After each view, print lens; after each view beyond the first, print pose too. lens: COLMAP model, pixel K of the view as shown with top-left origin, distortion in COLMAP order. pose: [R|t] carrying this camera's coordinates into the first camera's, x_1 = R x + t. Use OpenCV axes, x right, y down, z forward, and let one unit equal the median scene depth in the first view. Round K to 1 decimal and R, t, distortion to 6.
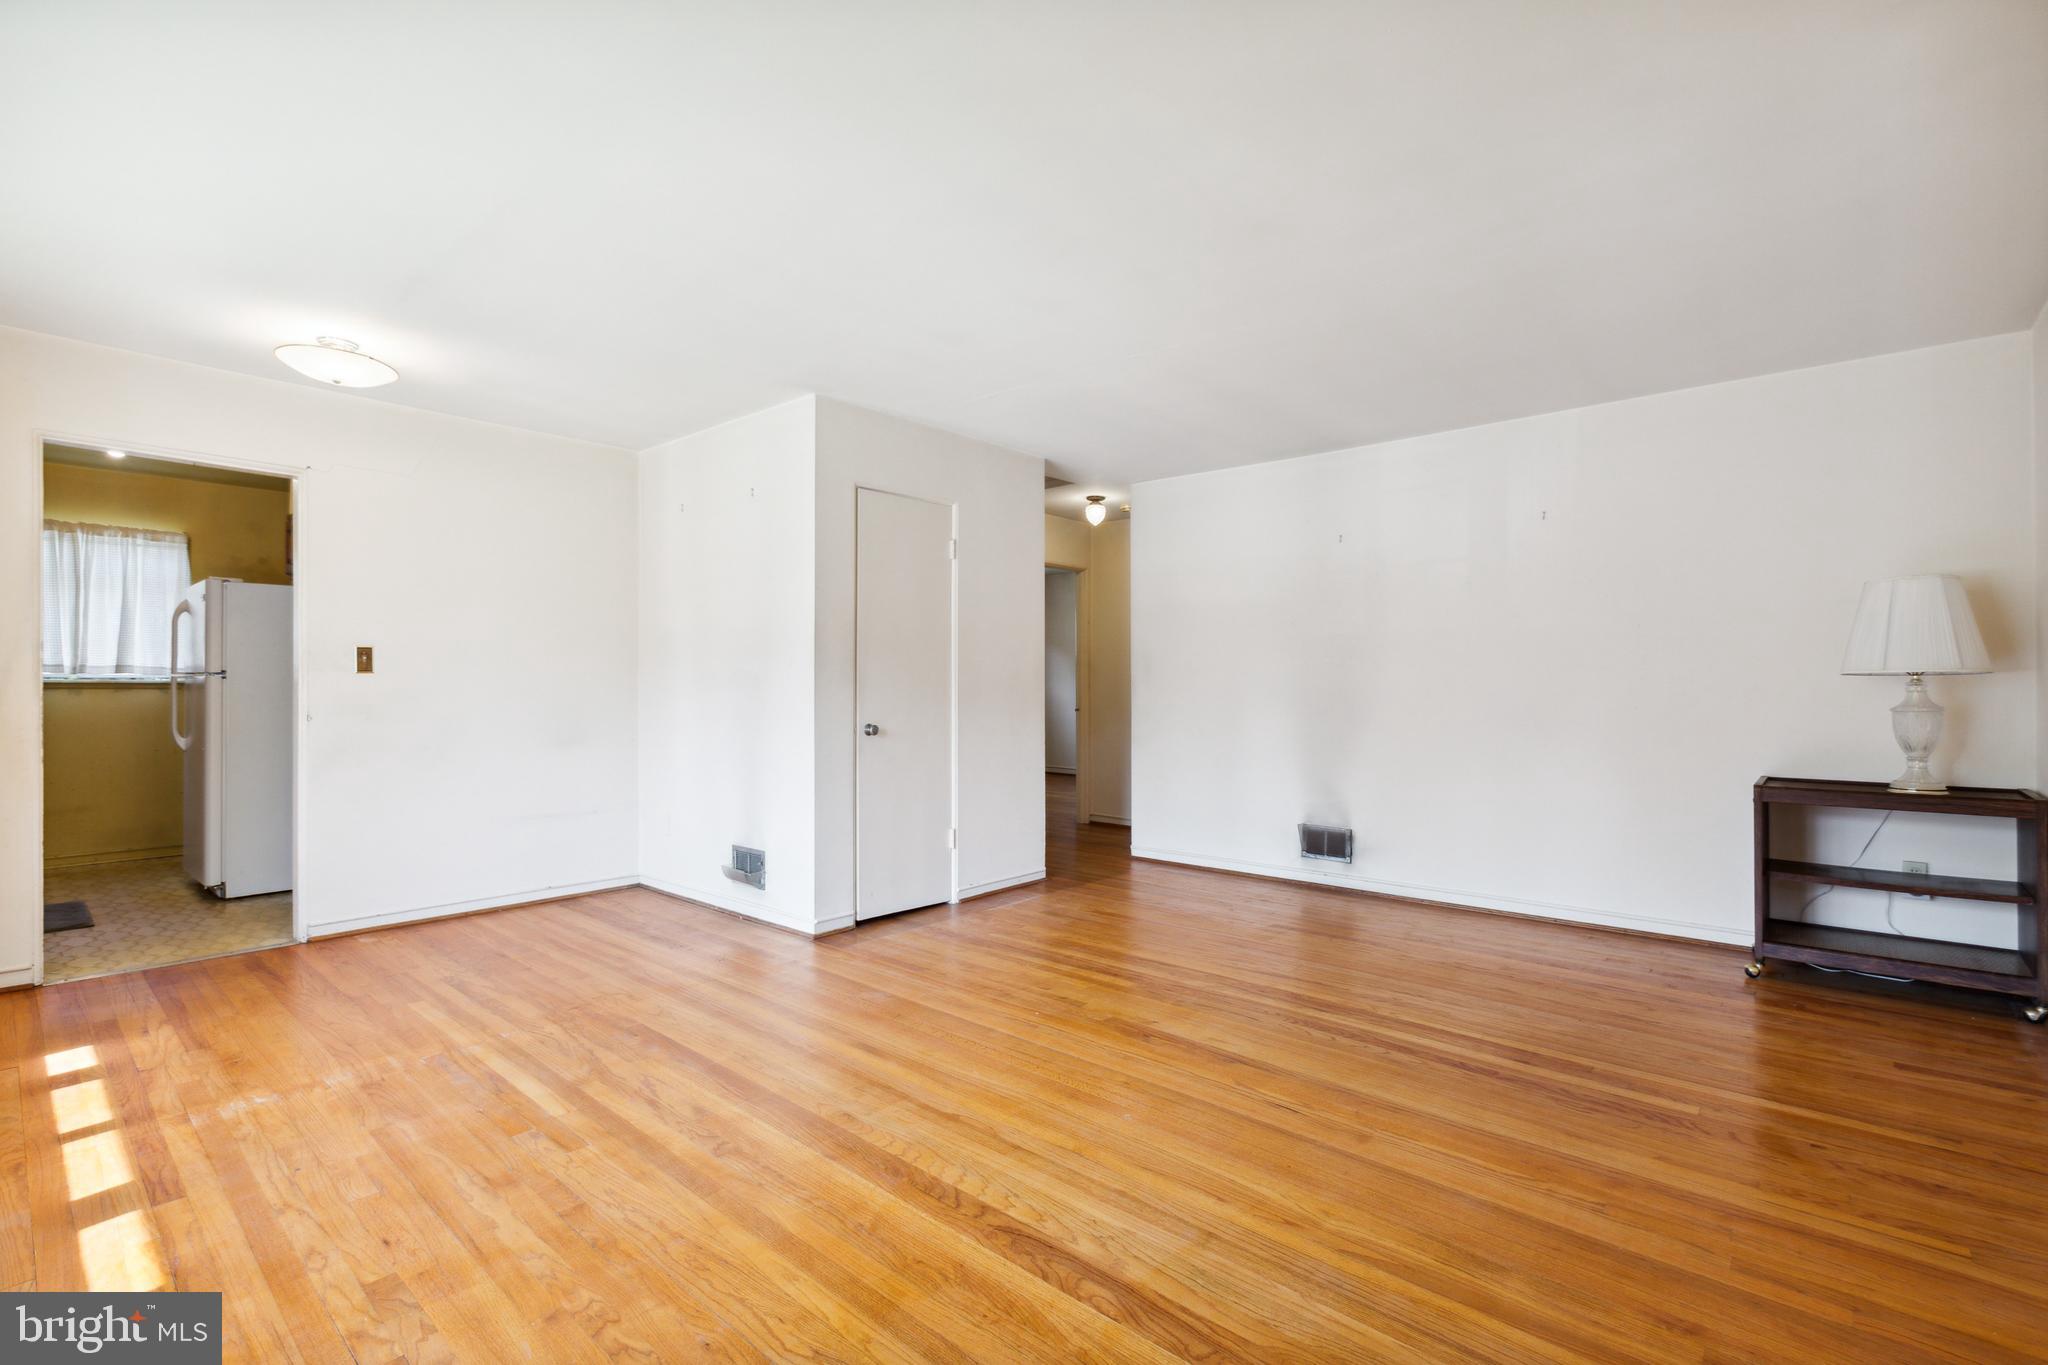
lens RADIAL K [[935.6, 0, 1044.6], [0, 935.6, 685.9], [0, 0, 1]] dist [0.010527, -0.002089]
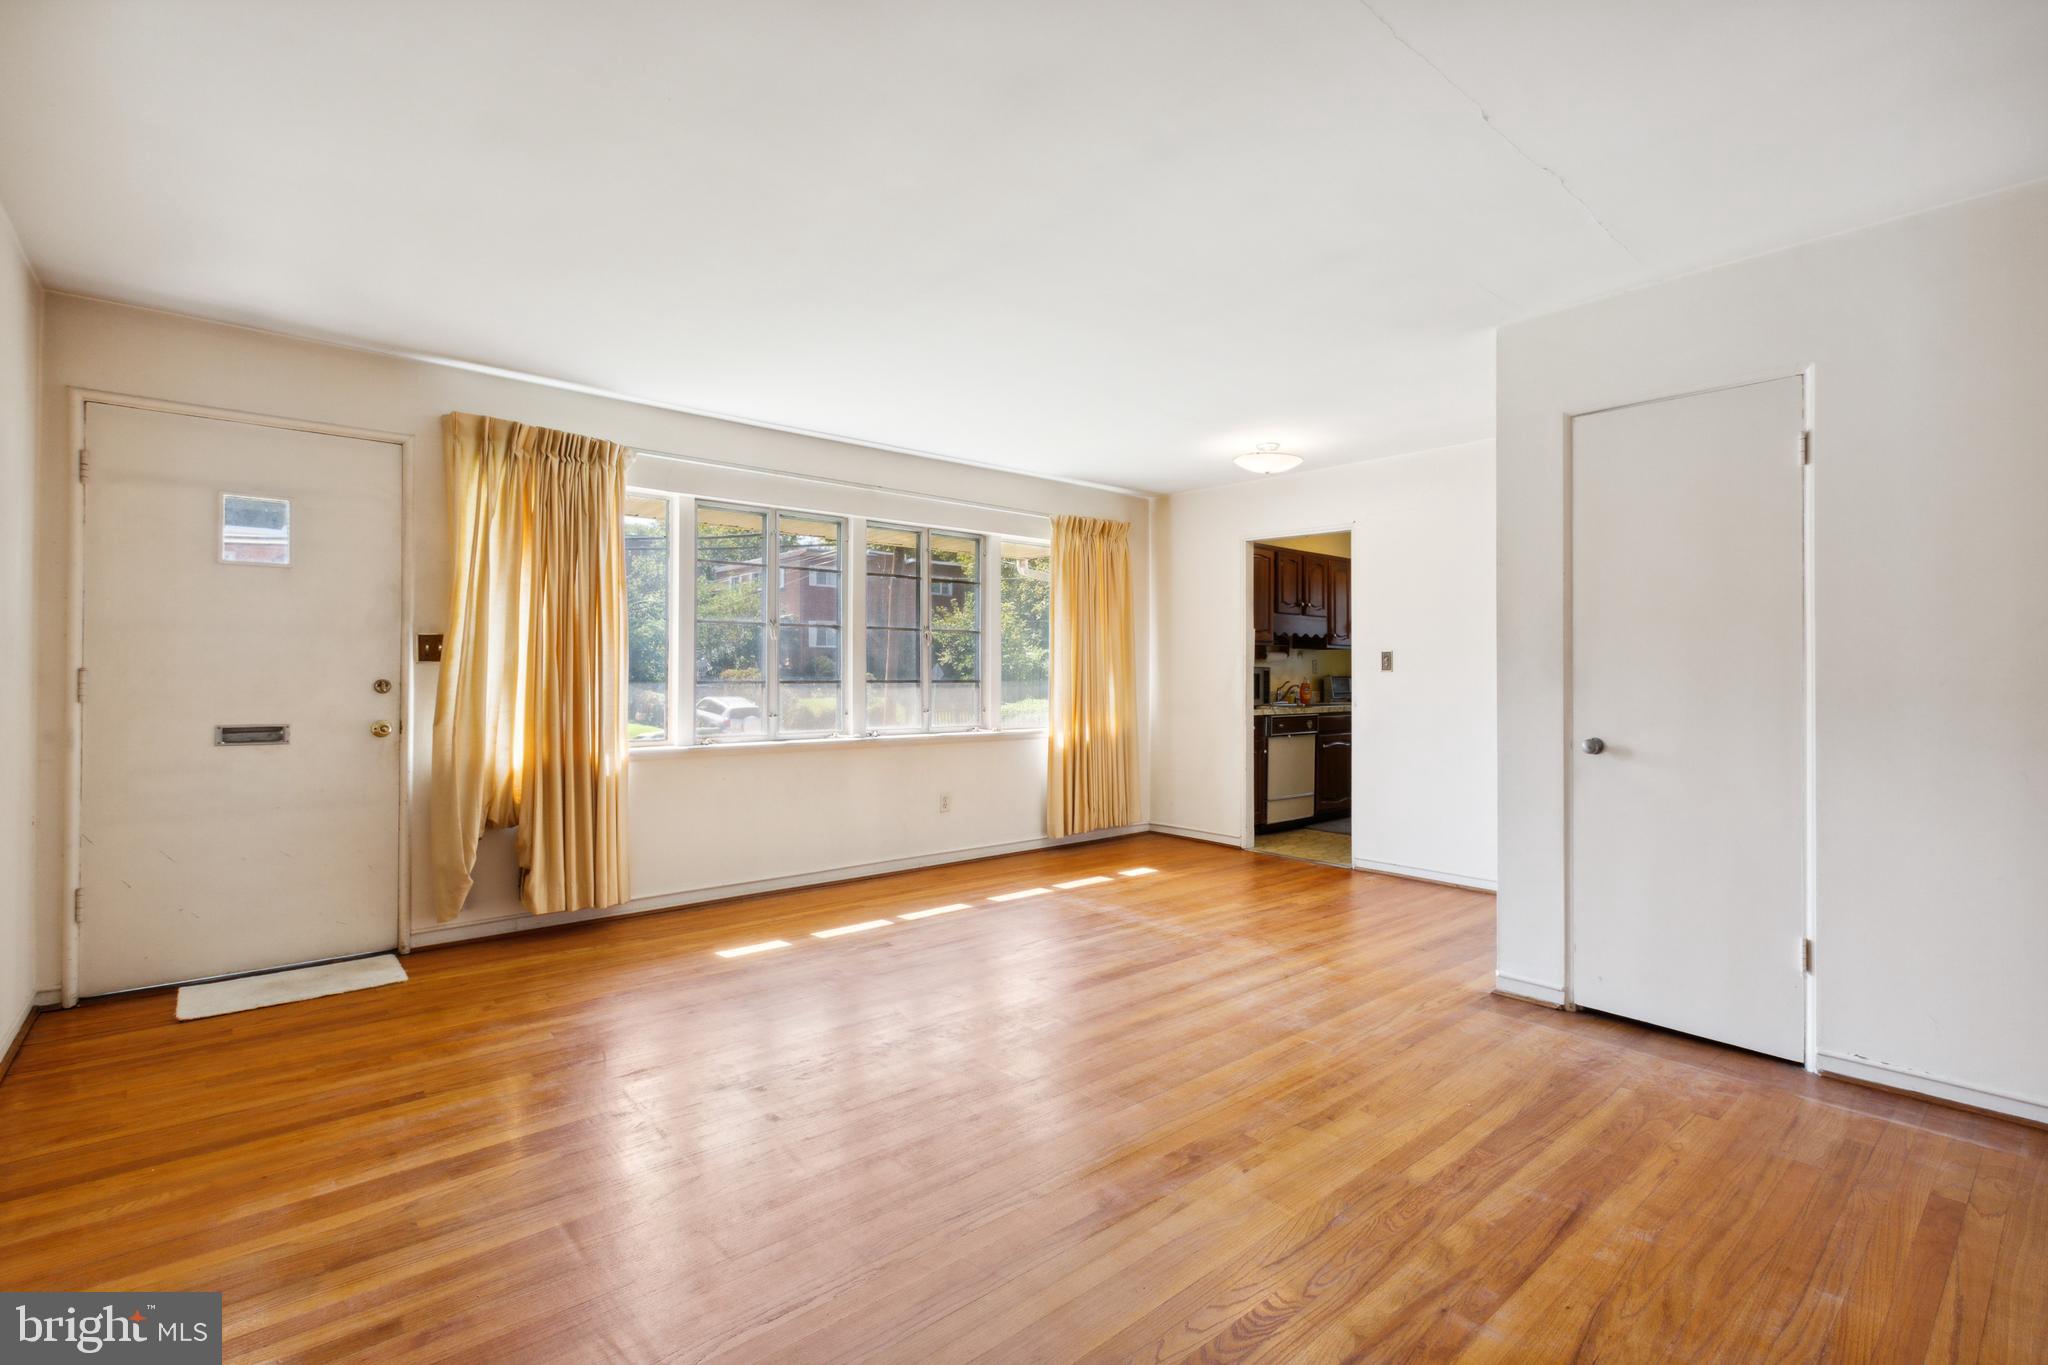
lens RADIAL K [[935.6, 0, 1032.1], [0, 935.6, 672.4], [0, 0, 1]] dist [0.010527, -0.002089]
pose [[-0.131545, -0.008432, -0.991274, 0.621154], [-0.015390, 0.999861, -0.006462, 0.002457], [0.991191, 0.014406, -0.131657, 0.707486]]
